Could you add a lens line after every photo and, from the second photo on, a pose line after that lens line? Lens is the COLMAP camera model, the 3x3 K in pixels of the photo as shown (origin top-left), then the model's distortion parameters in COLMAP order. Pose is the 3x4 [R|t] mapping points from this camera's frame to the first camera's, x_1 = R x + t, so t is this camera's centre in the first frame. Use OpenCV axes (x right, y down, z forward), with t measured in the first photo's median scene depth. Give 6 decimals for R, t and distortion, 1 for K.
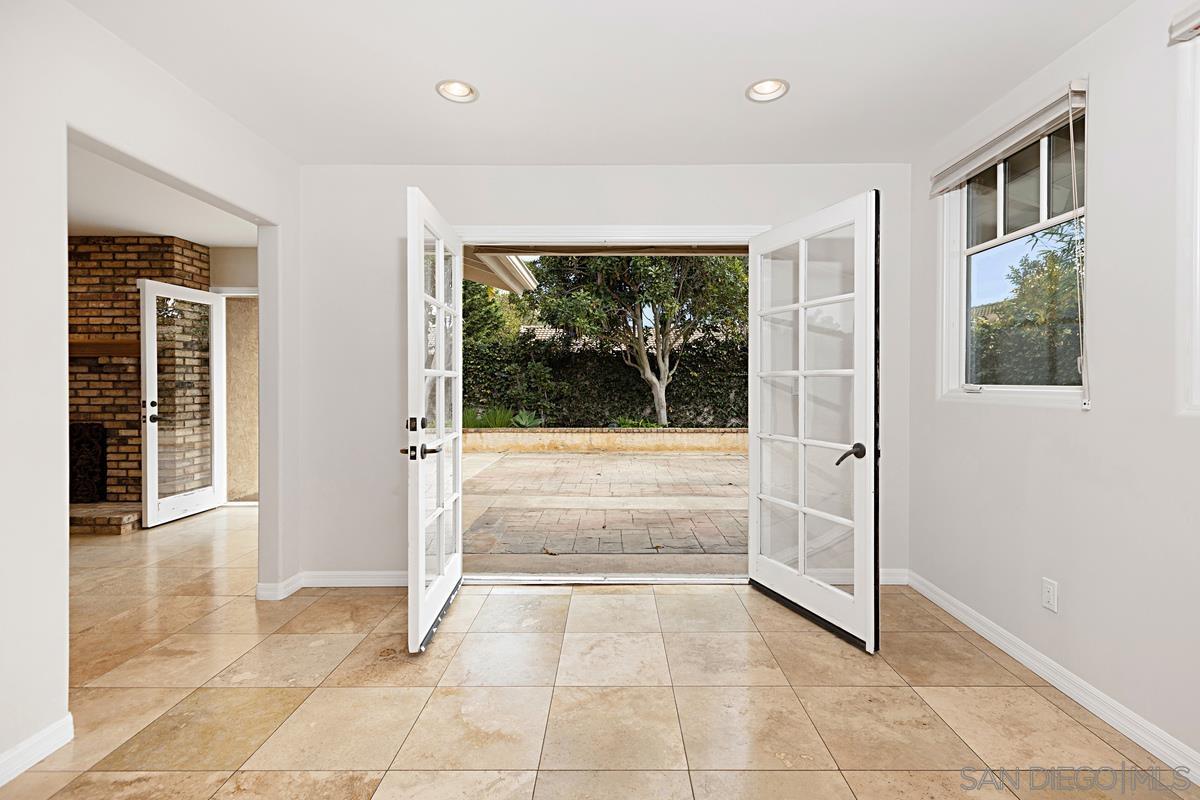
lens RADIAL K [[543.4, 0, 599.7], [0, 543.4, 384.4], [0, 0, 1]] dist [0.007196, -0.001286]
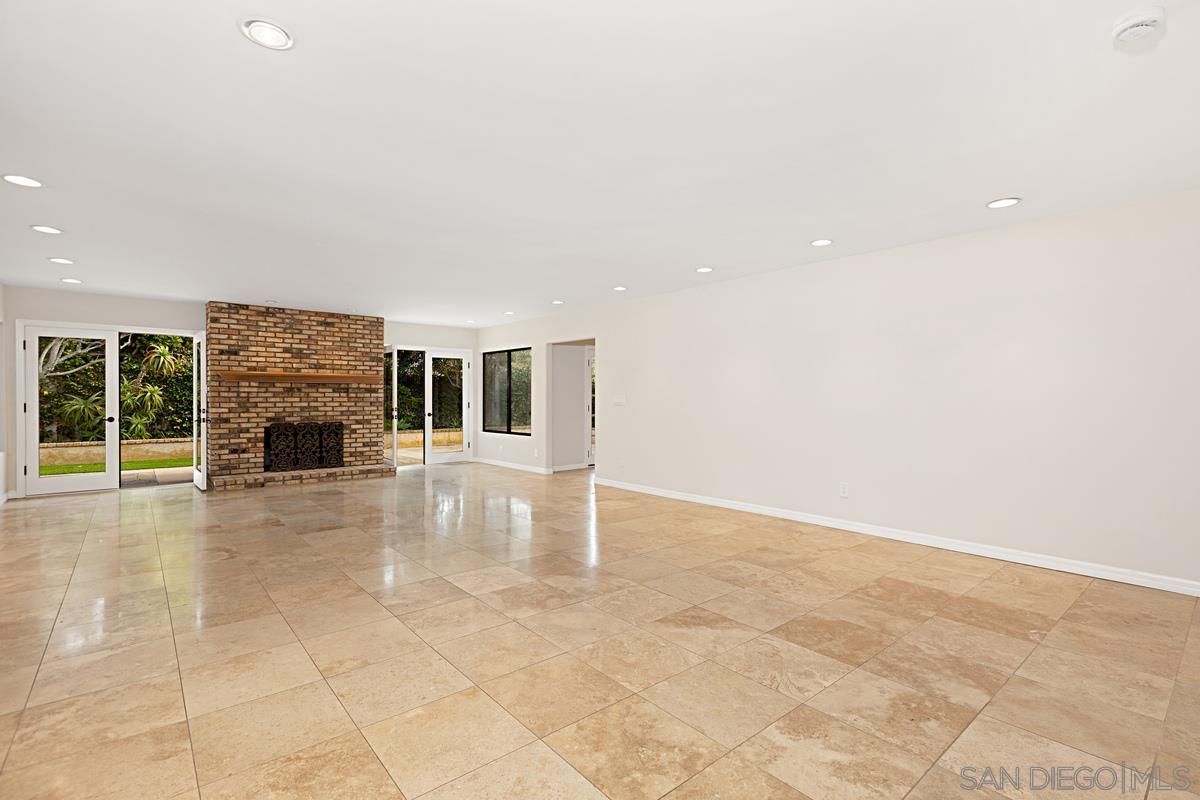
lens RADIAL K [[543.4, 0, 592.3], [0, 543.4, 405.6], [0, 0, 1]] dist [0.007196, -0.001286]
pose [[0.764298, -0.007506, 0.644820, -1.417974], [0.002917, 0.999962, 0.008182, 0.008676], [-0.644857, -0.004372, 0.764291, -0.836194]]
